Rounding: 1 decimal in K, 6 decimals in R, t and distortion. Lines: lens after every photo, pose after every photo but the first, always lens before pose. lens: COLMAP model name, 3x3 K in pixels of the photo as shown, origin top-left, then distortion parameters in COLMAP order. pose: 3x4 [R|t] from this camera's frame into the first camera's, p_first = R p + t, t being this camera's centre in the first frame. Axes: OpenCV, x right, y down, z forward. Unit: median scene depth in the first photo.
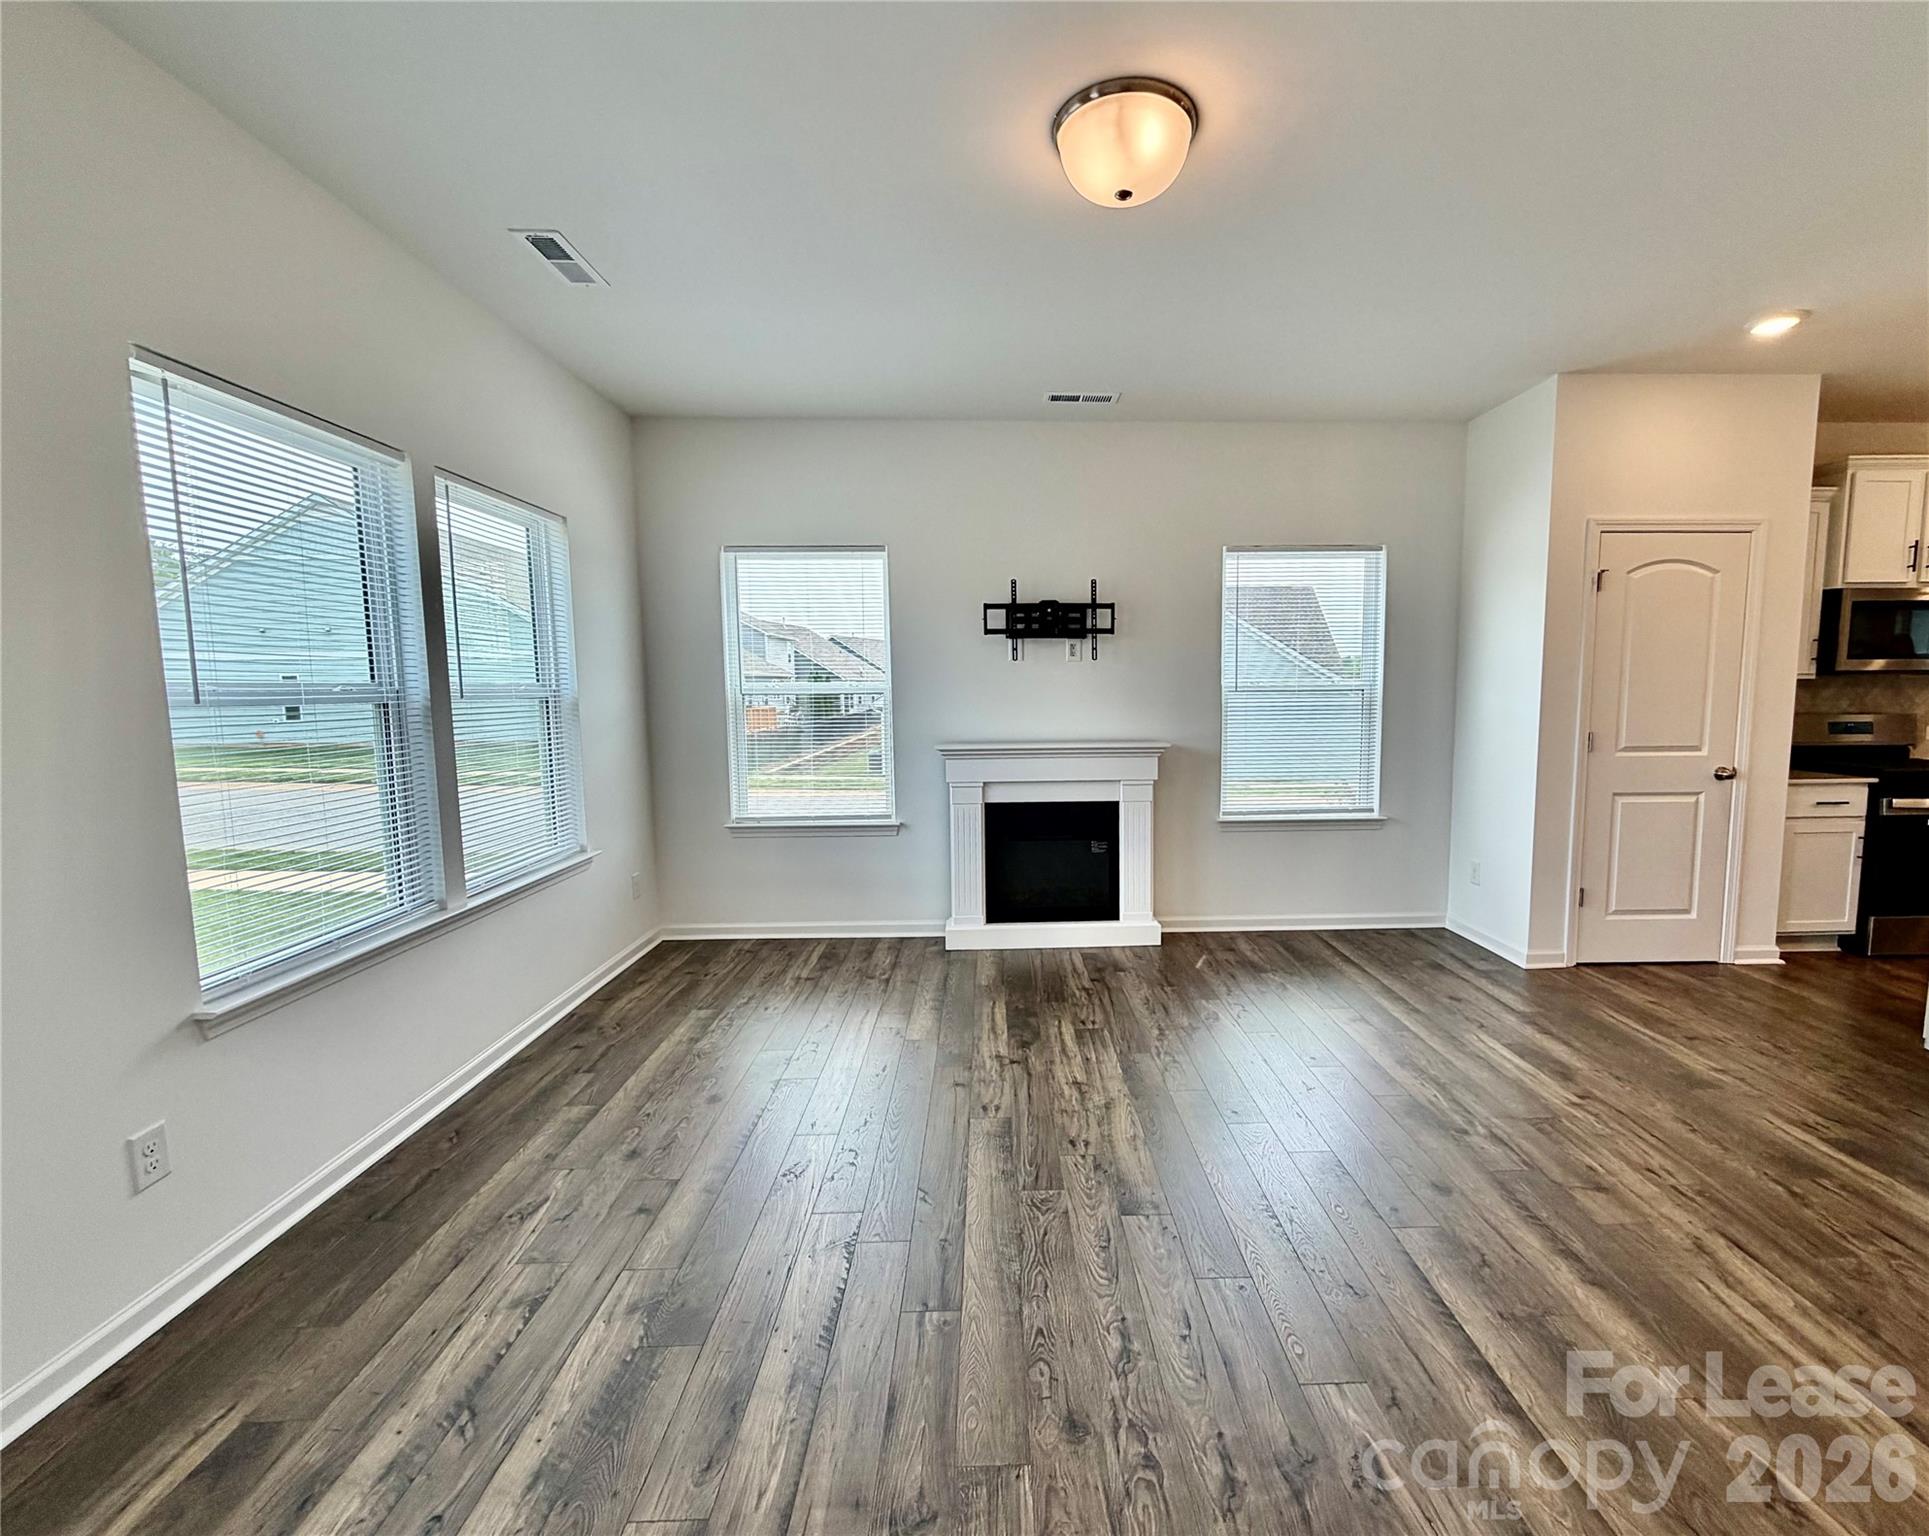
lens RADIAL K [[845.6, 0, 969.8], [0, 845.6, 767.1], [0, 0, 1]] dist [0.004224, -0.000173]
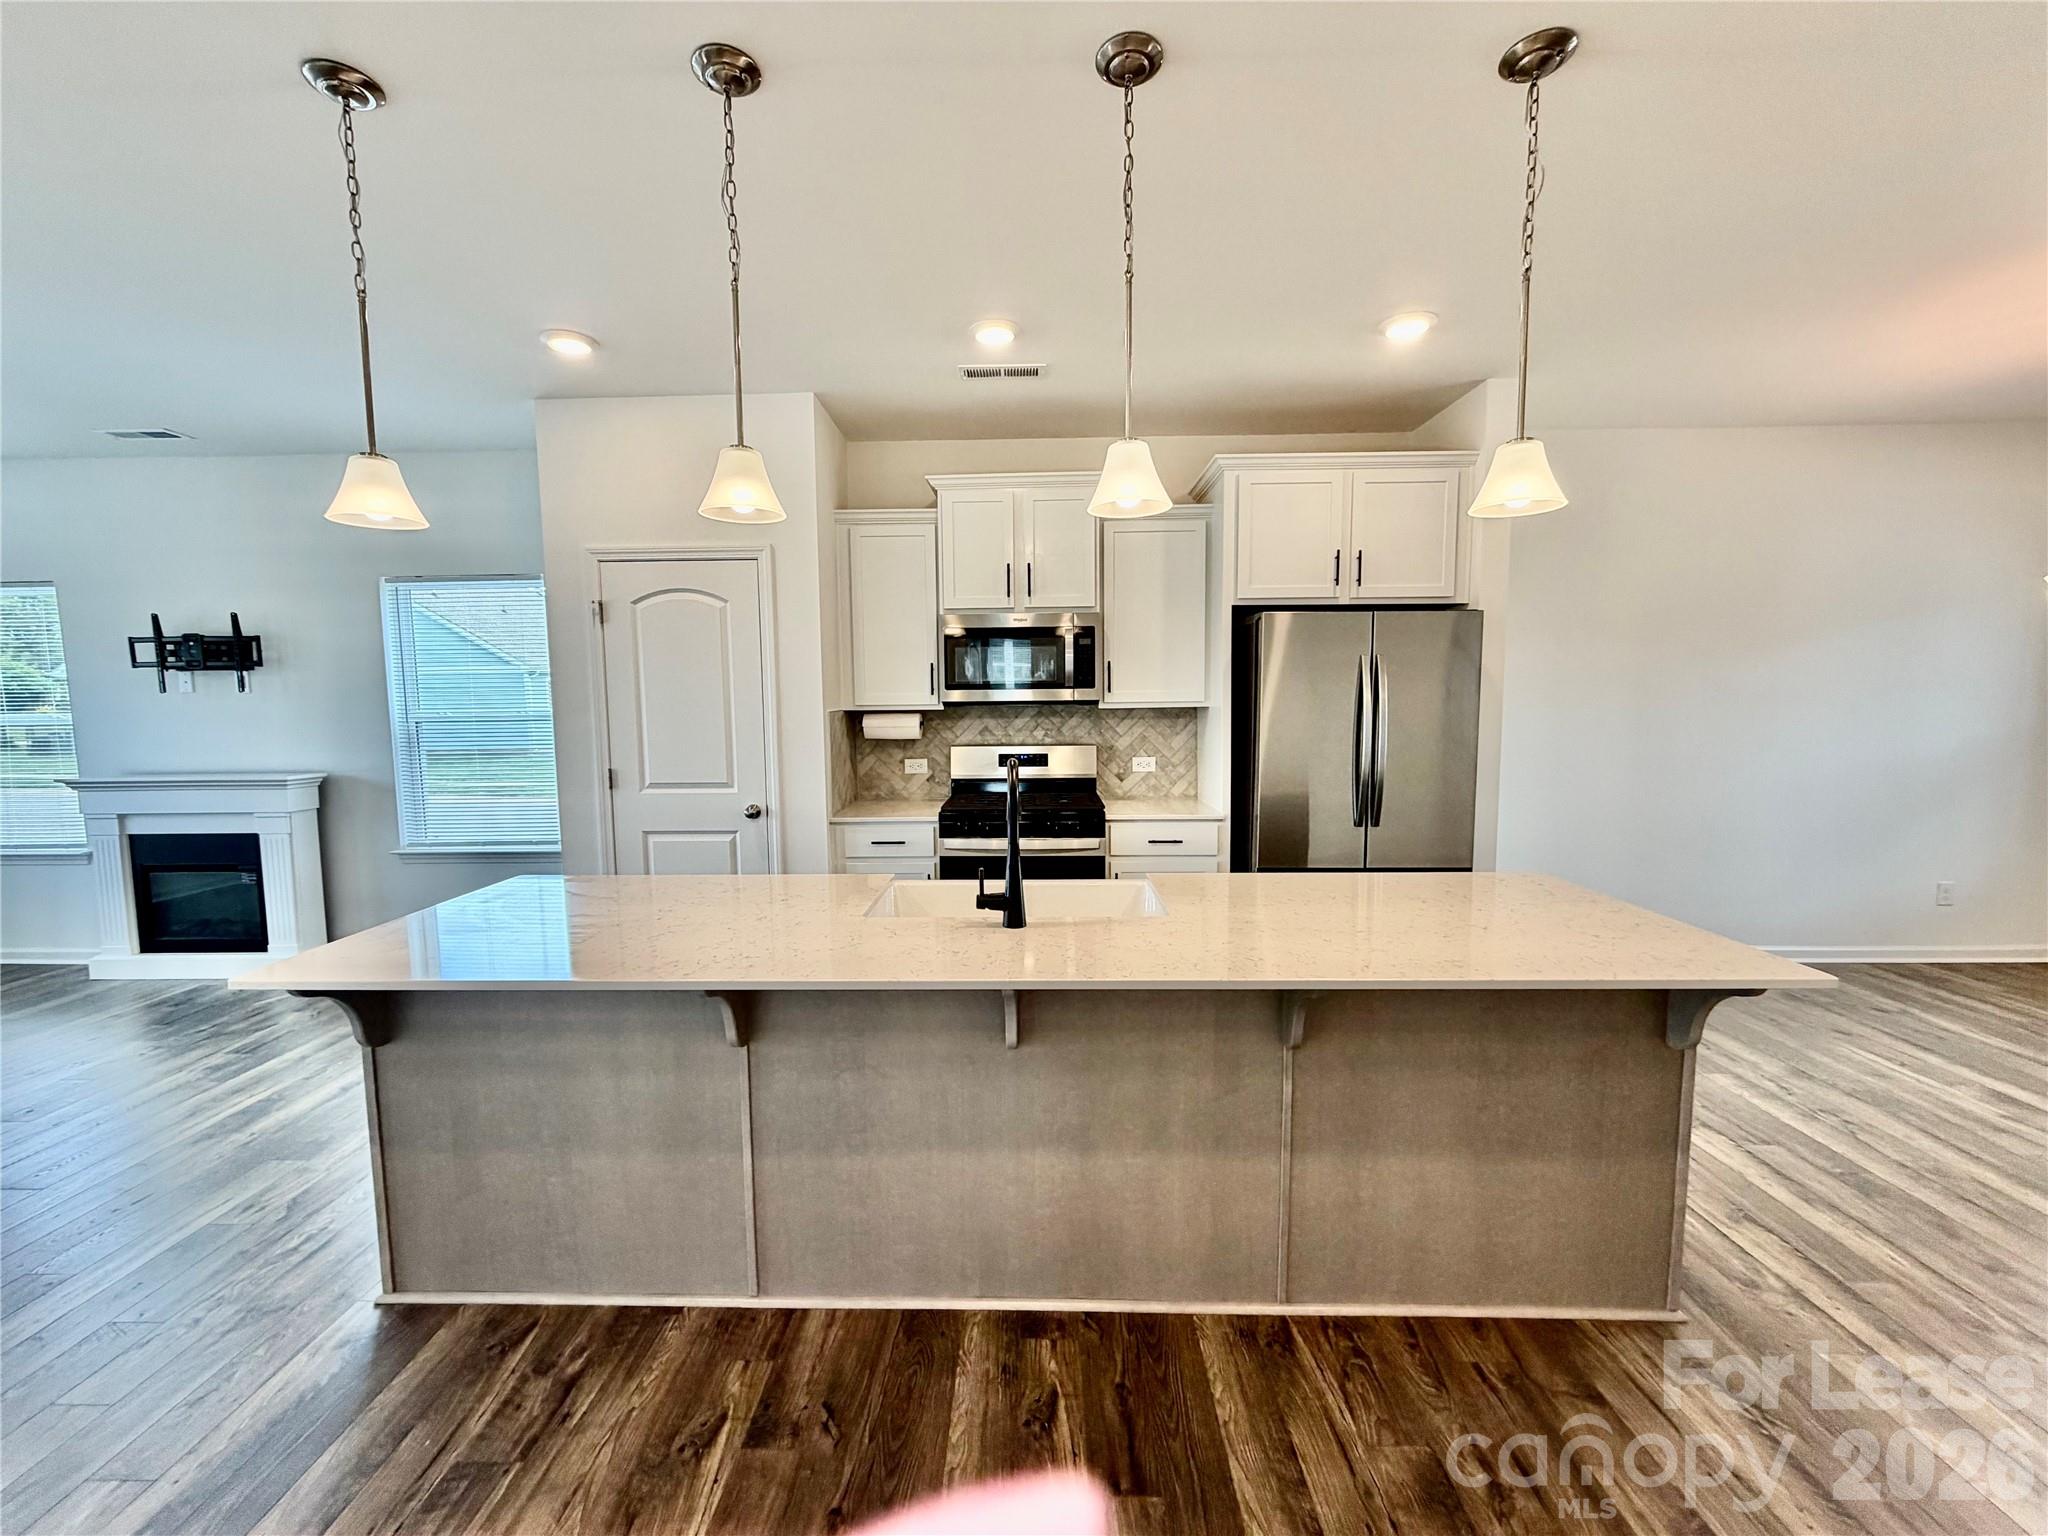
lens RADIAL K [[808.6, 0, 1017.2], [0, 808.6, 769.3], [0, 0, 1]] dist [-0.001601, -0.000221]
pose [[0.998613, 0.001902, -0.052611, 1.122894], [-0.001868, 0.999998, 0.000703, -0.037898], [0.052612, -0.000604, 0.998615, 0.092331]]
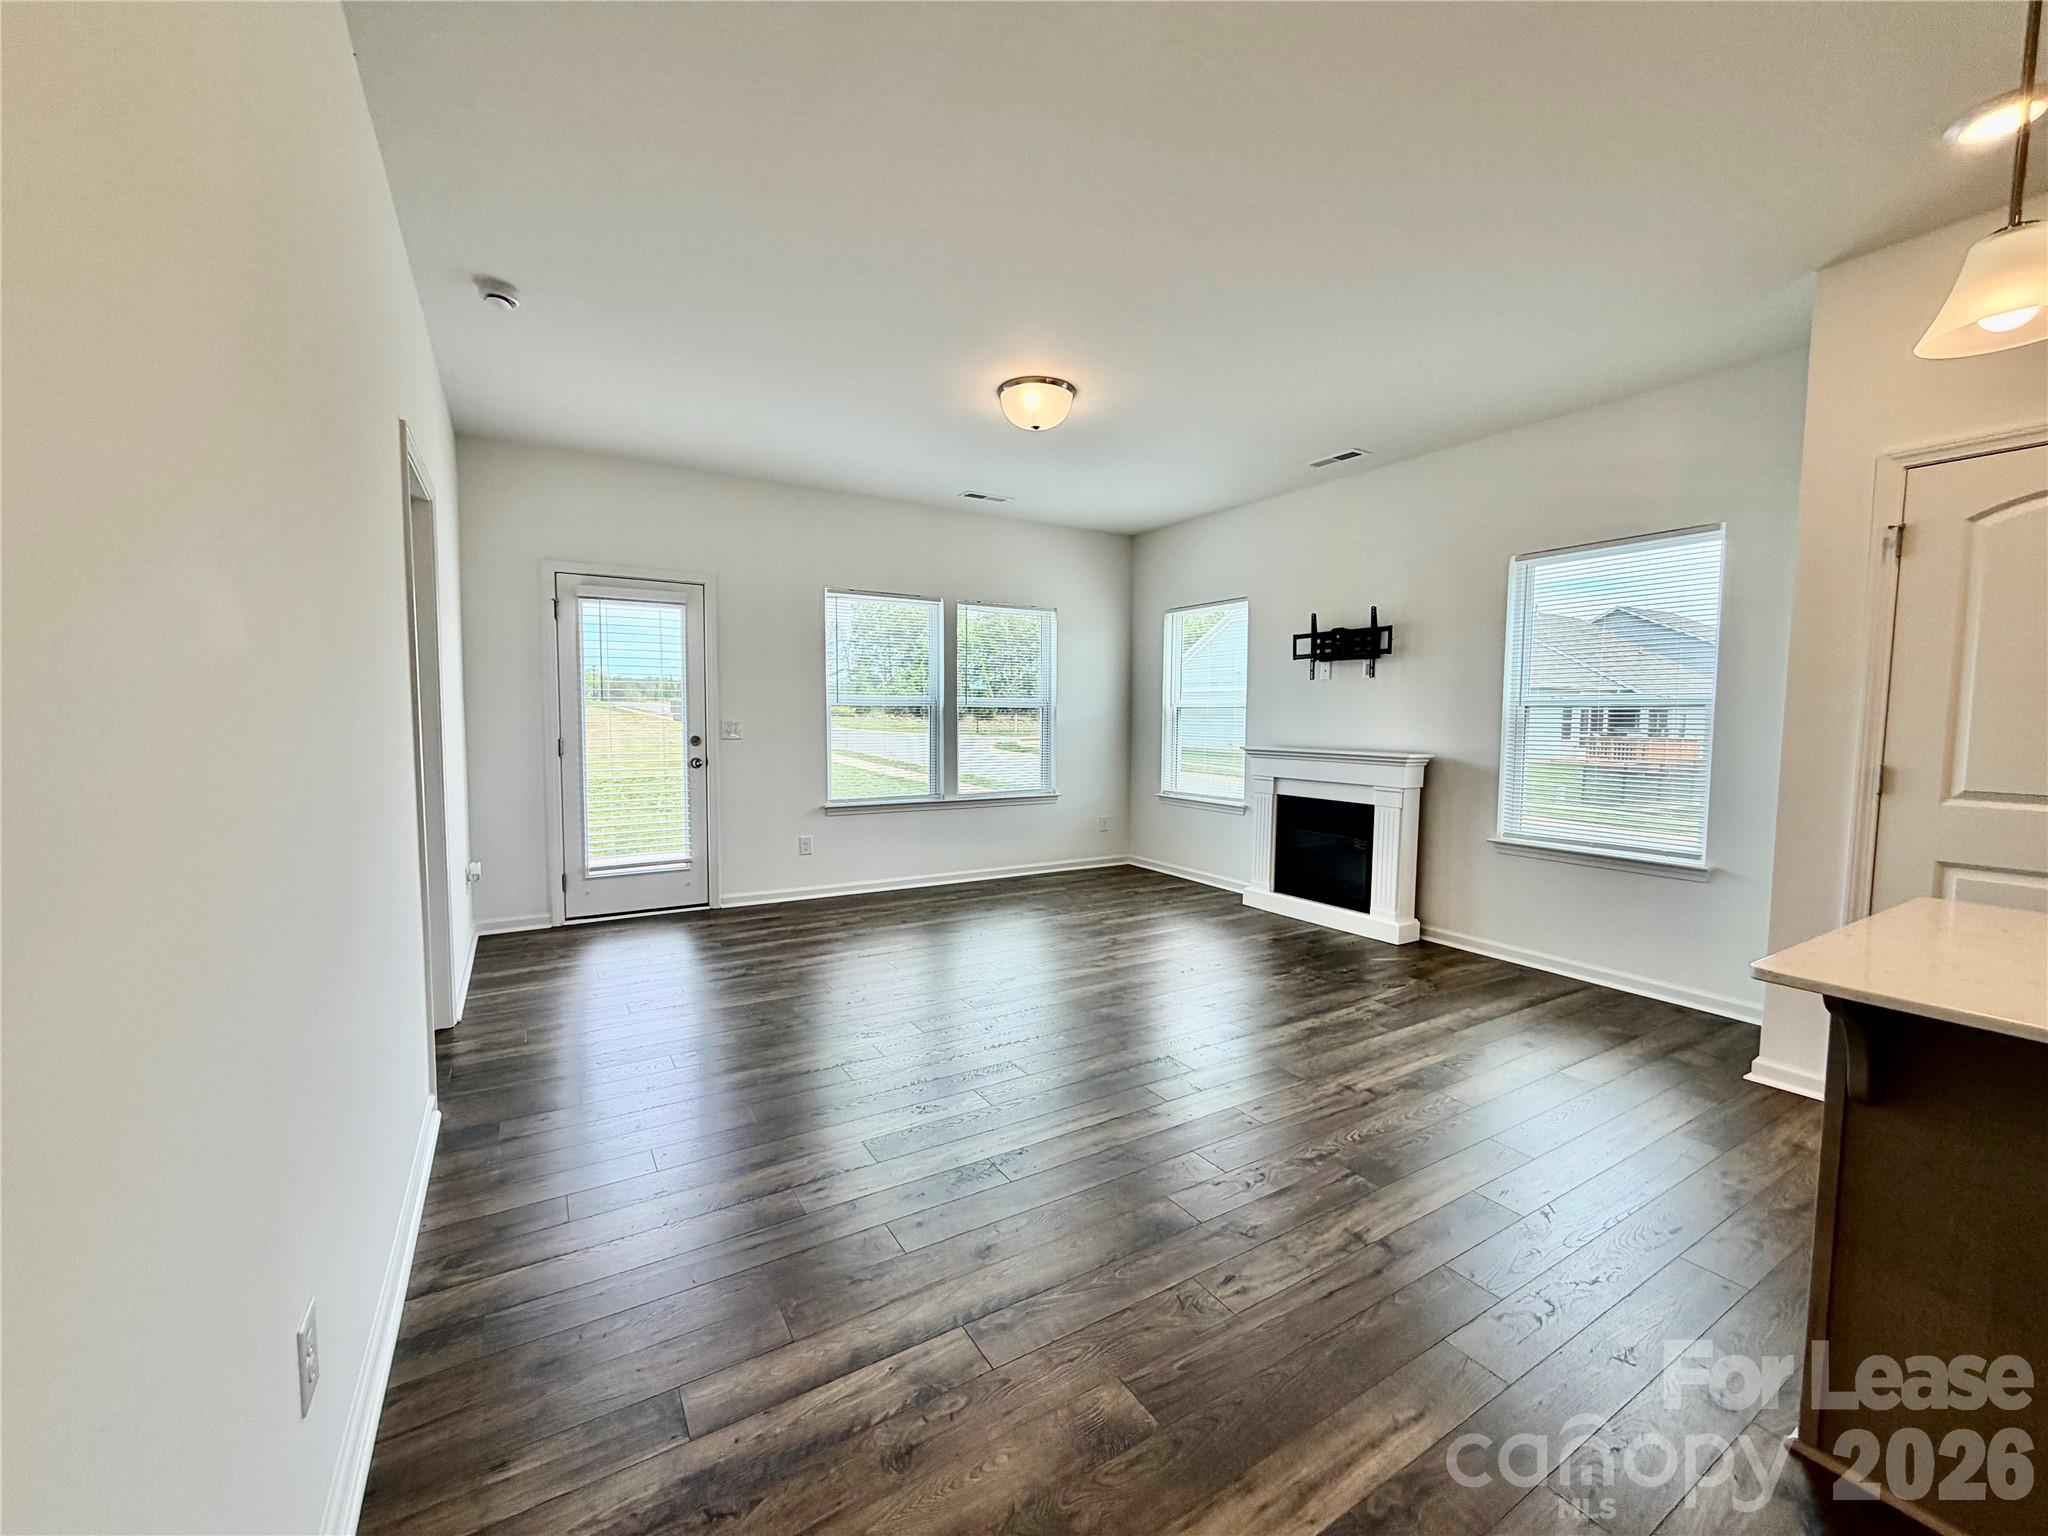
lens RADIAL K [[808.6, 0, 1021.2], [0, 808.6, 768.6], [0, 0, 1]] dist [-0.001601, -0.000221]
pose [[0.494561, 0.069788, -0.866336, 0.857397], [-0.093421, 0.995265, 0.026842, 0.007713], [0.864107, 0.067659, 0.498739, 0.073847]]
